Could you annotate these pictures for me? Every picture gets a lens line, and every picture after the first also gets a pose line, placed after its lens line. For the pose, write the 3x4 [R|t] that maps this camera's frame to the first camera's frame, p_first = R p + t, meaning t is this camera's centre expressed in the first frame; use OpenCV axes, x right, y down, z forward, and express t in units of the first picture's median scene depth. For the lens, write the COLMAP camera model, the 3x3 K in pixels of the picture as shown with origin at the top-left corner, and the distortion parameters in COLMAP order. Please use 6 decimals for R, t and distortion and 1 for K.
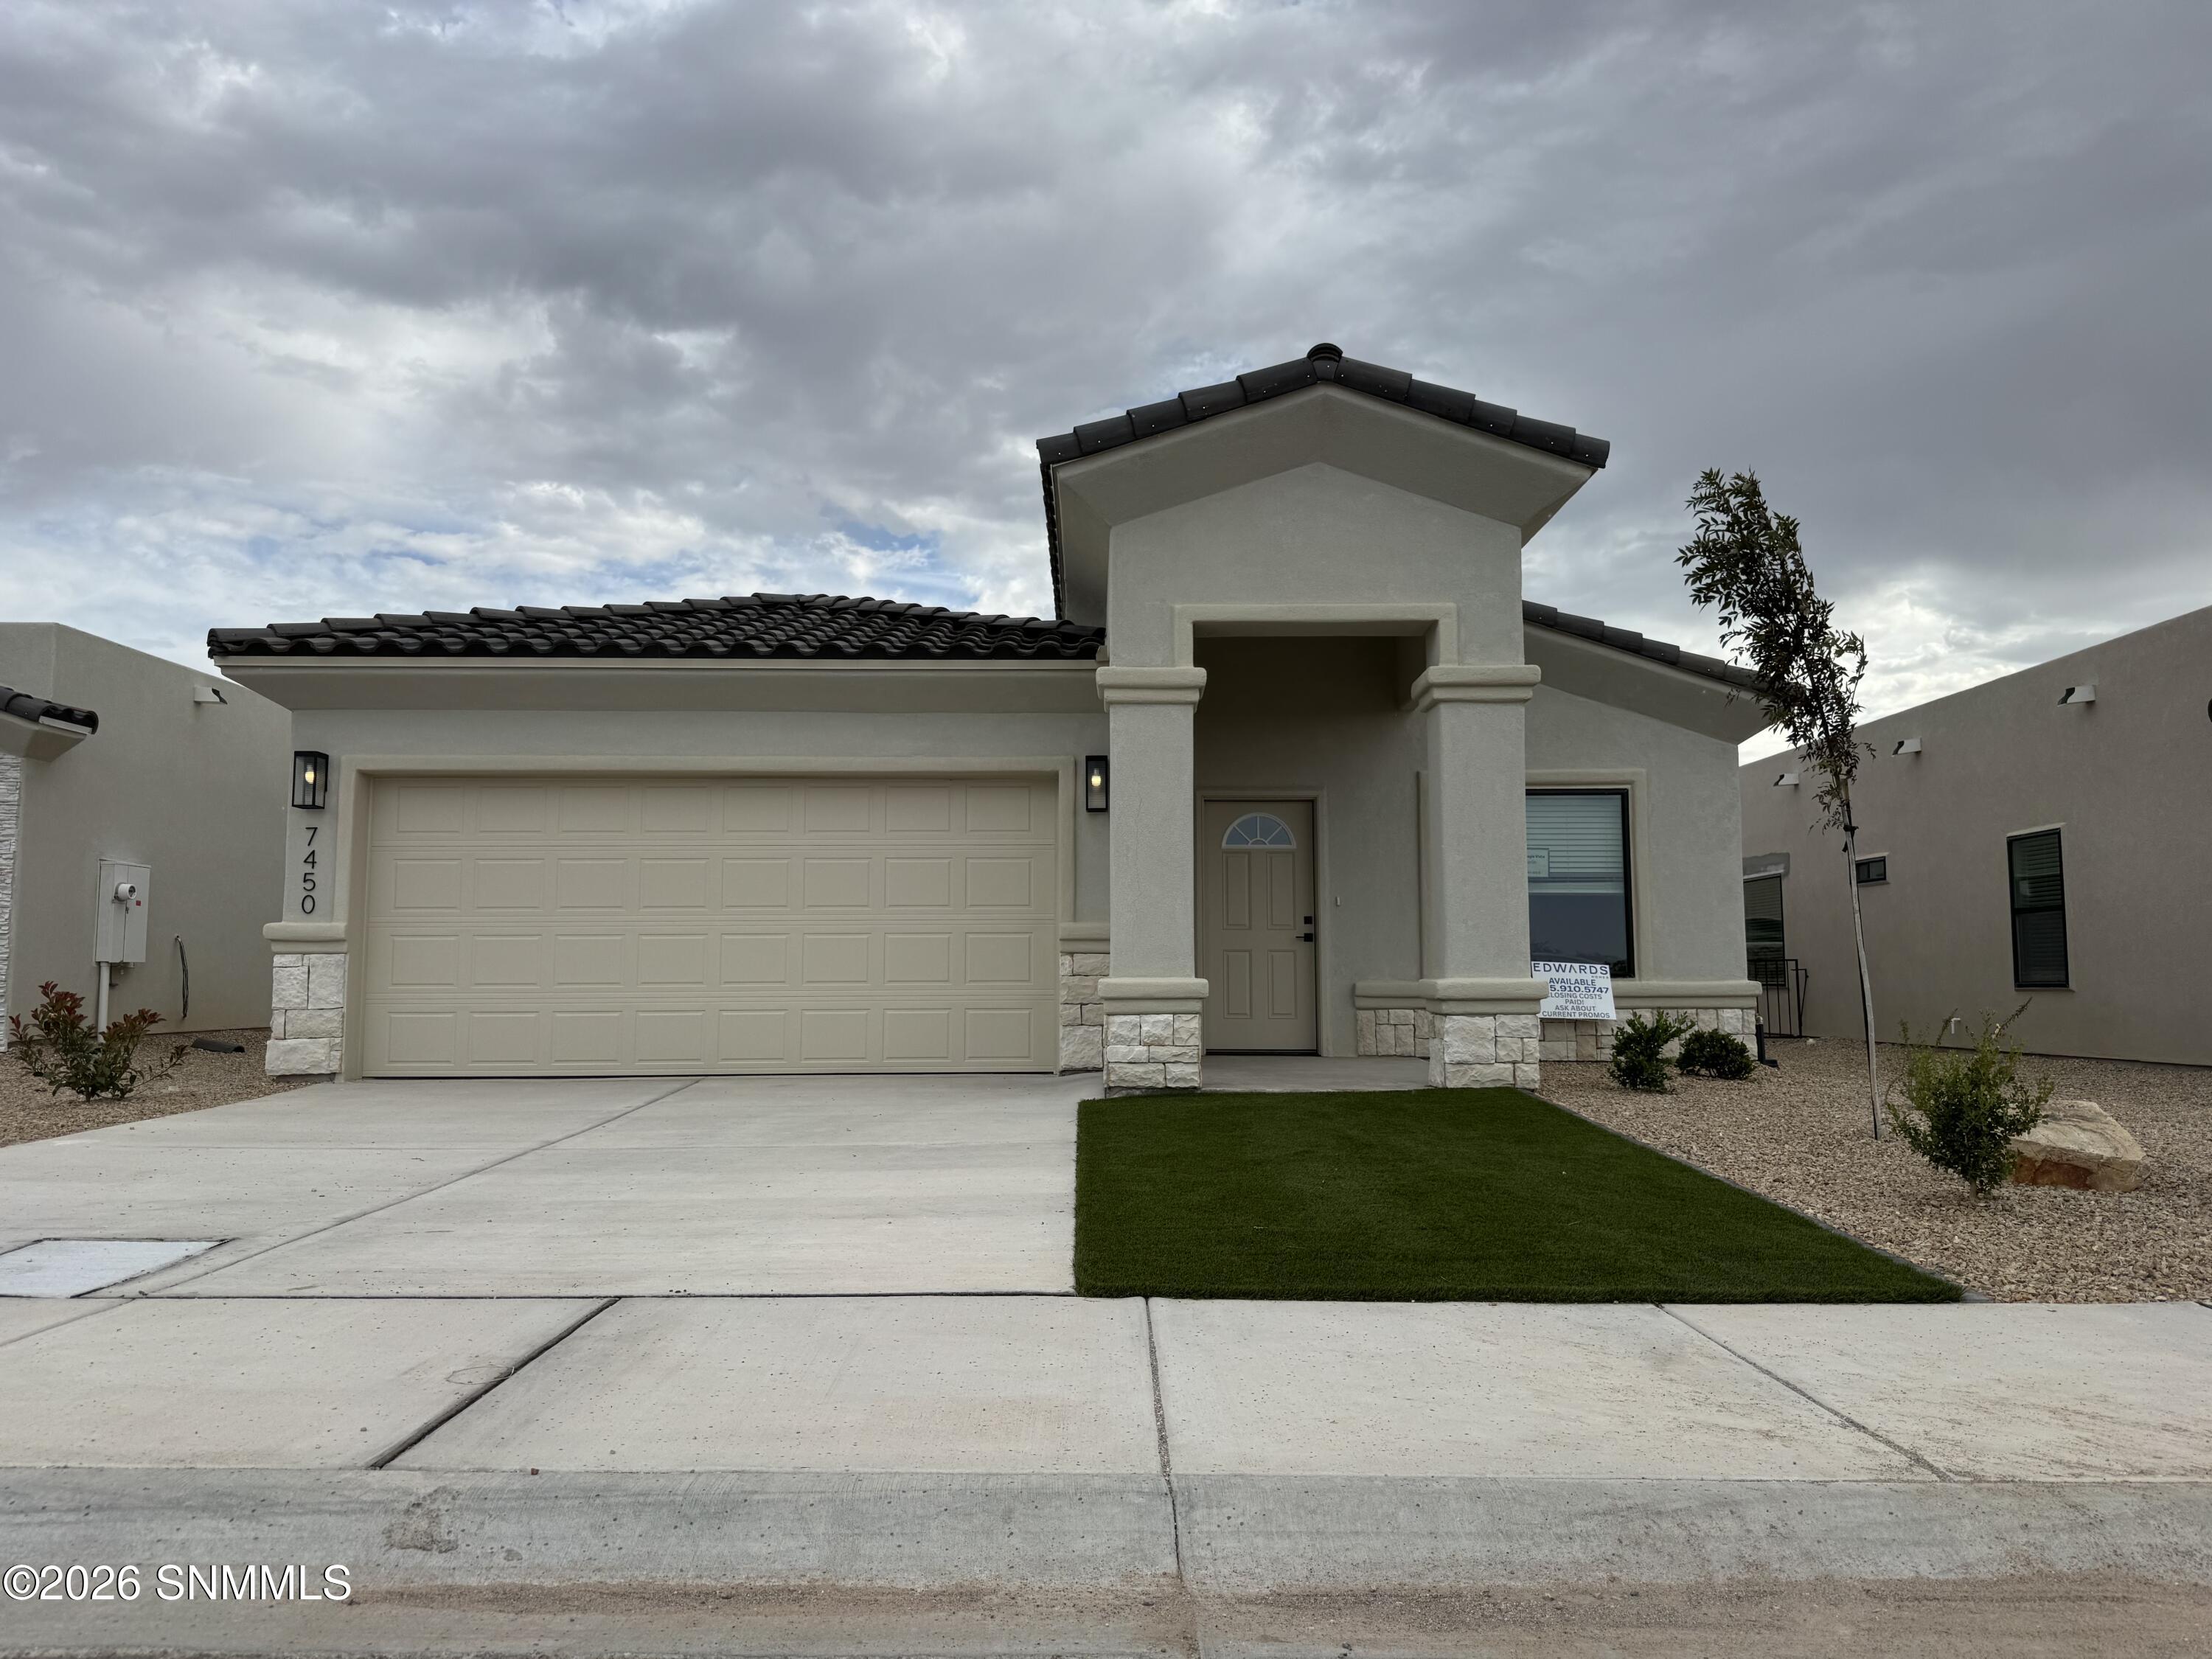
lens RADIAL K [[1610.2, 0, 1054.3], [0, 1610.2, 828.5], [0, 0, 1]] dist [0.023118, -0.021952]
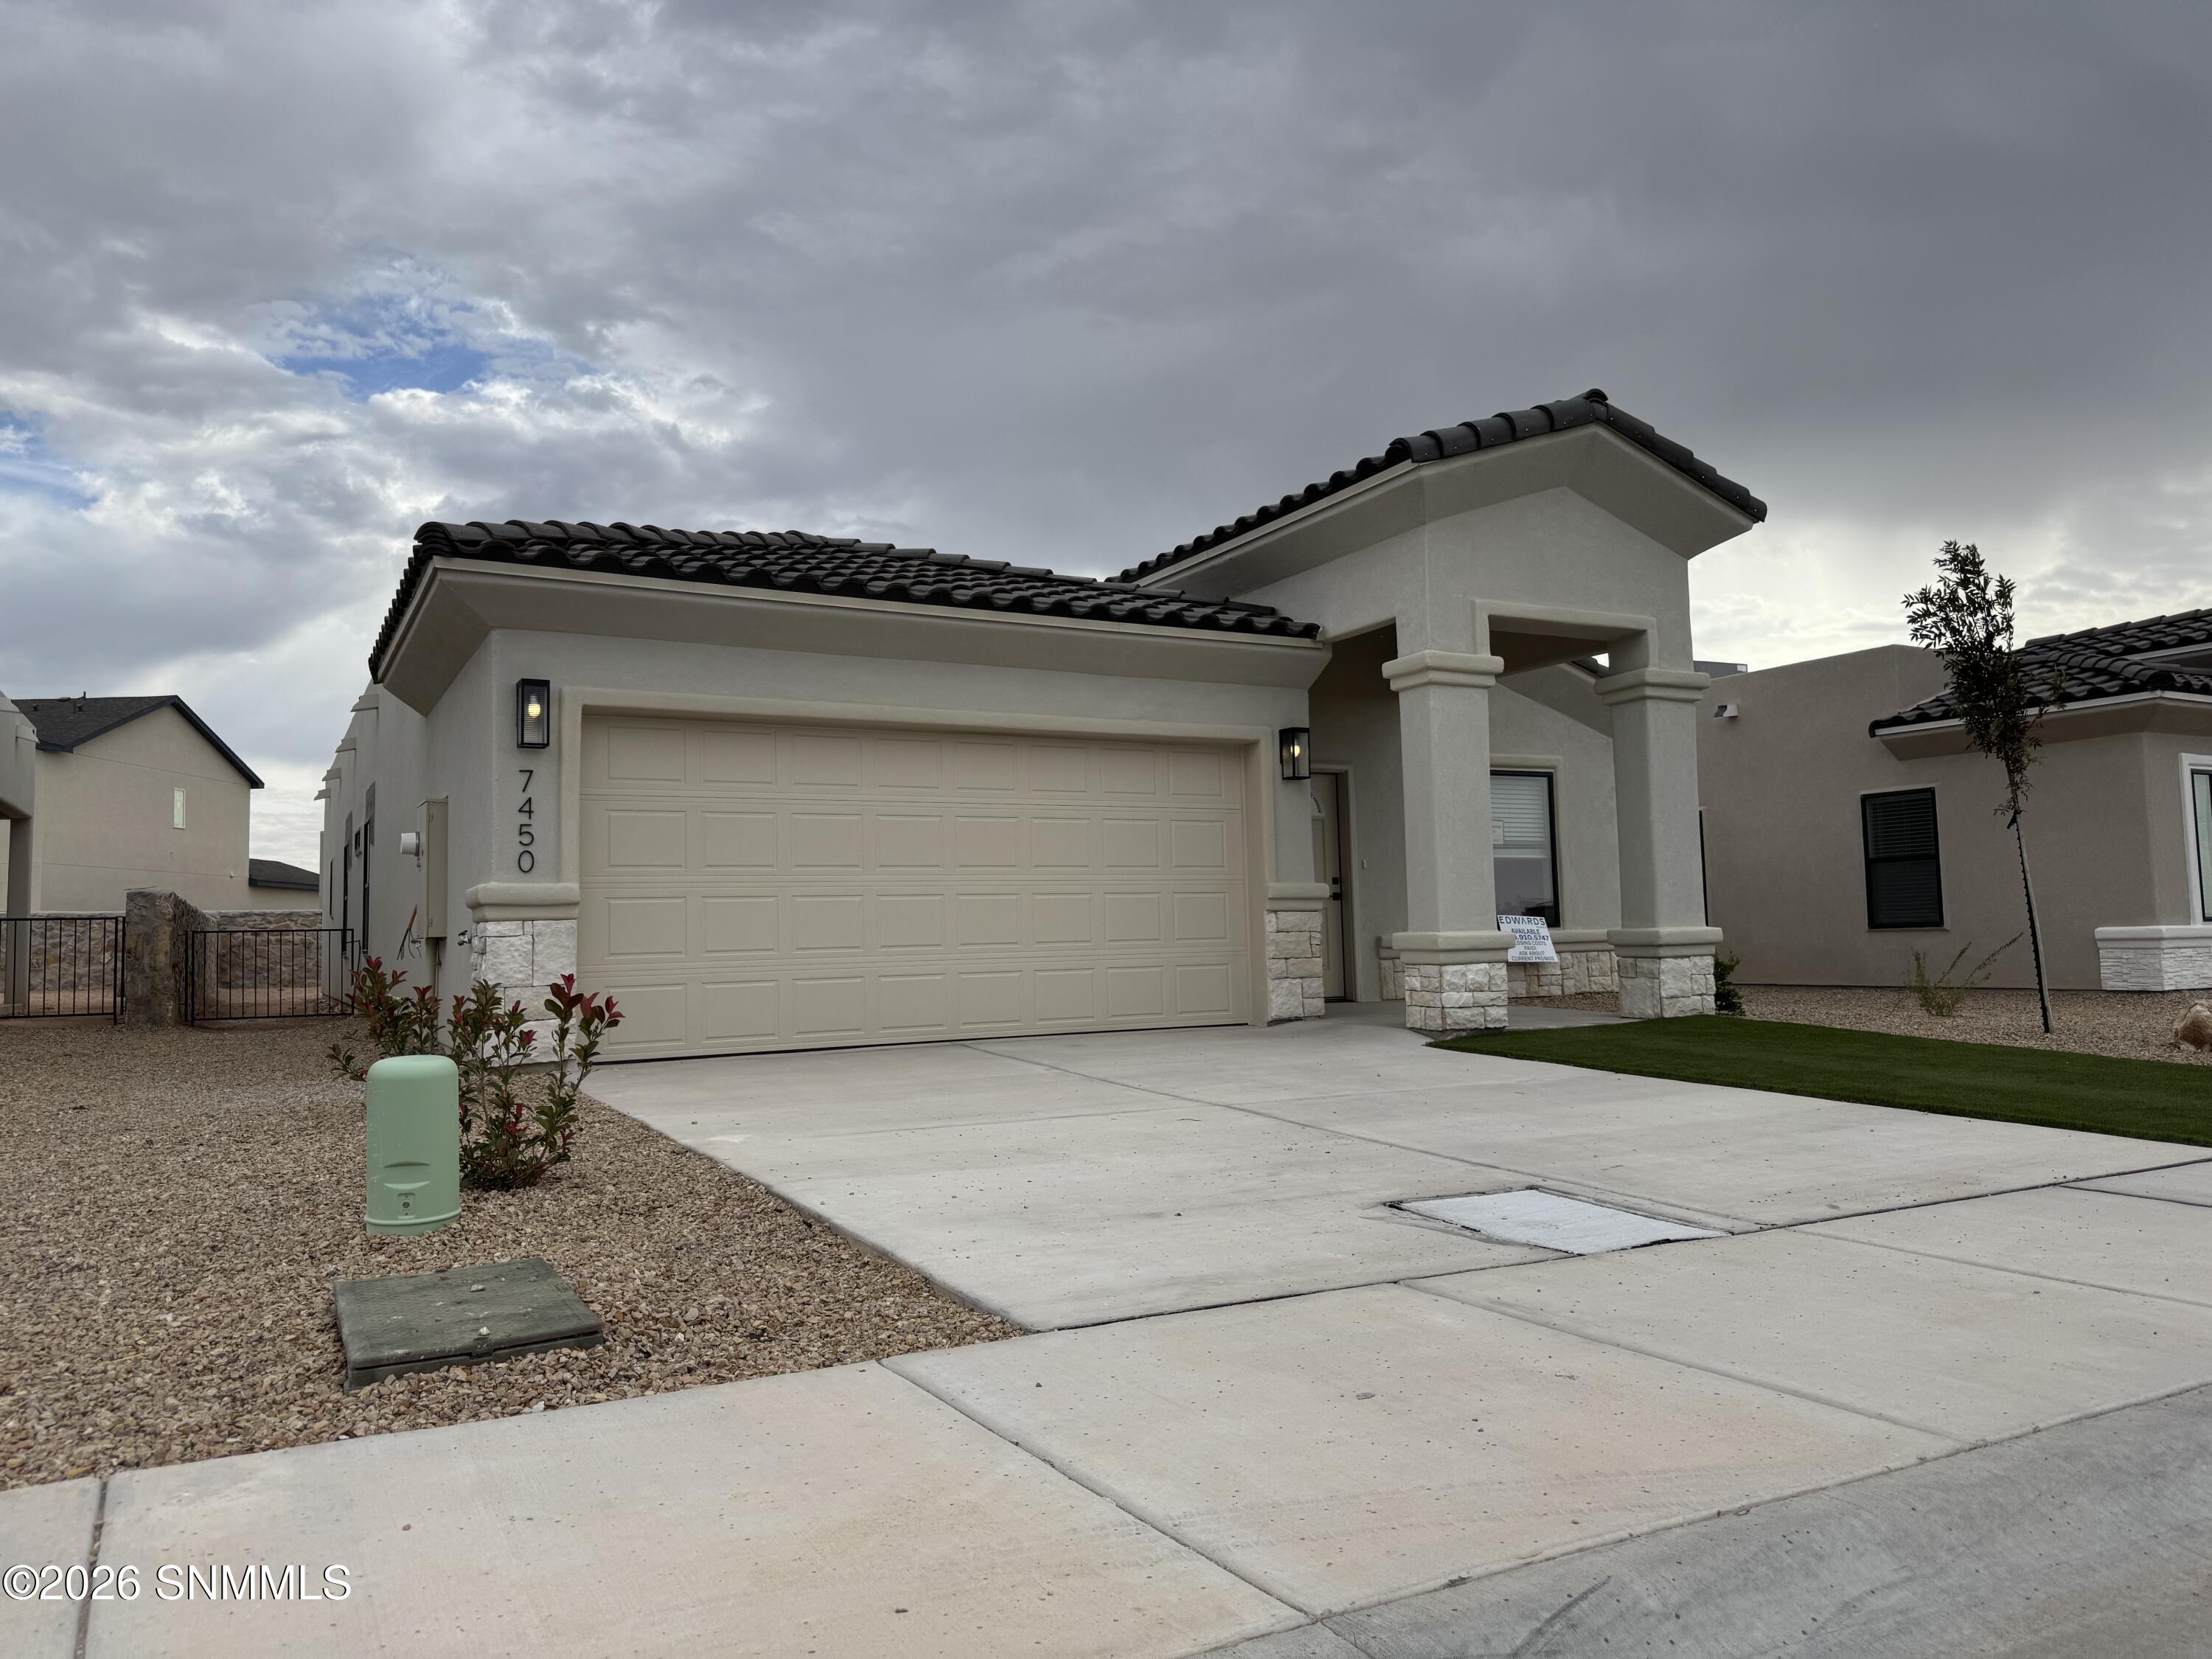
lens RADIAL K [[1610.2, 0, 1108.5], [0, 1610.2, 847.1], [0, 0, 1]] dist [0.023118, -0.021952]
pose [[0.872563, 0.009892, 0.488401, -0.608612], [-0.026966, 0.999246, 0.027940, 0.007828], [-0.487756, -0.037549, 0.872172, 0.121885]]
